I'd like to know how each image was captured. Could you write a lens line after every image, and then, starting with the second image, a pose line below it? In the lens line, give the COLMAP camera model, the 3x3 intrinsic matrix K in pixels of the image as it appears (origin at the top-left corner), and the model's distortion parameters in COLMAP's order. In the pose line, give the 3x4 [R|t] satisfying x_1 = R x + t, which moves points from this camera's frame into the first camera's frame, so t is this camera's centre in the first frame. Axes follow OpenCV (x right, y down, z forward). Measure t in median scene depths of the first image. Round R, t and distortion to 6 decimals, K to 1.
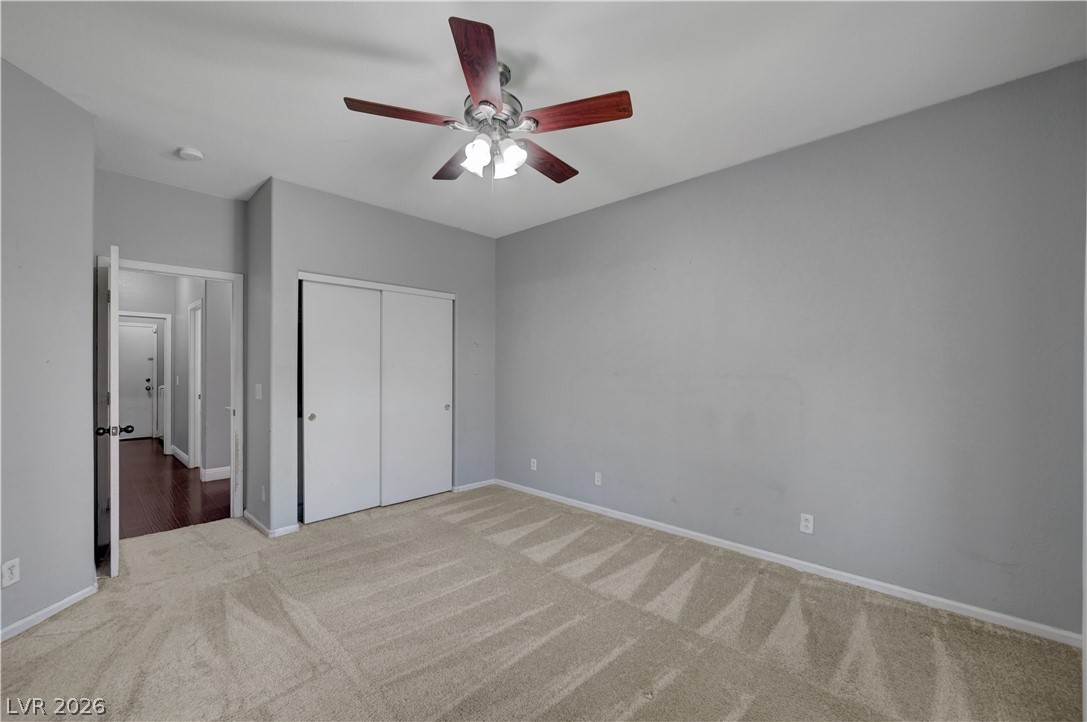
lens RADIAL K [[455.3, 0, 563.2], [0, 455.3, 368.7], [0, 0, 1]] dist [0.000146, 0.000078]
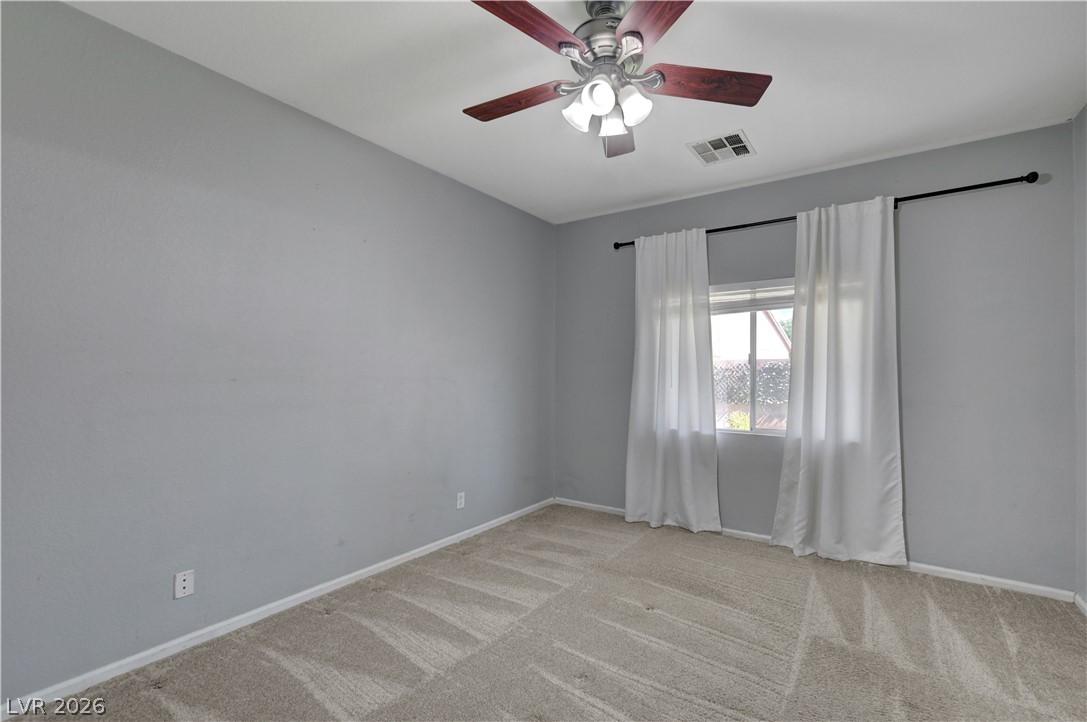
lens RADIAL K [[455.3, 0, 563.2], [0, 455.3, 368.7], [0, 0, 1]] dist [0.000146, 0.000078]
pose [[-0.140692, 0.005483, 0.990038, -0.711346], [-0.000613, 0.999984, -0.005625, -0.004368], [-0.990053, -0.001398, -0.140687, 0.905857]]
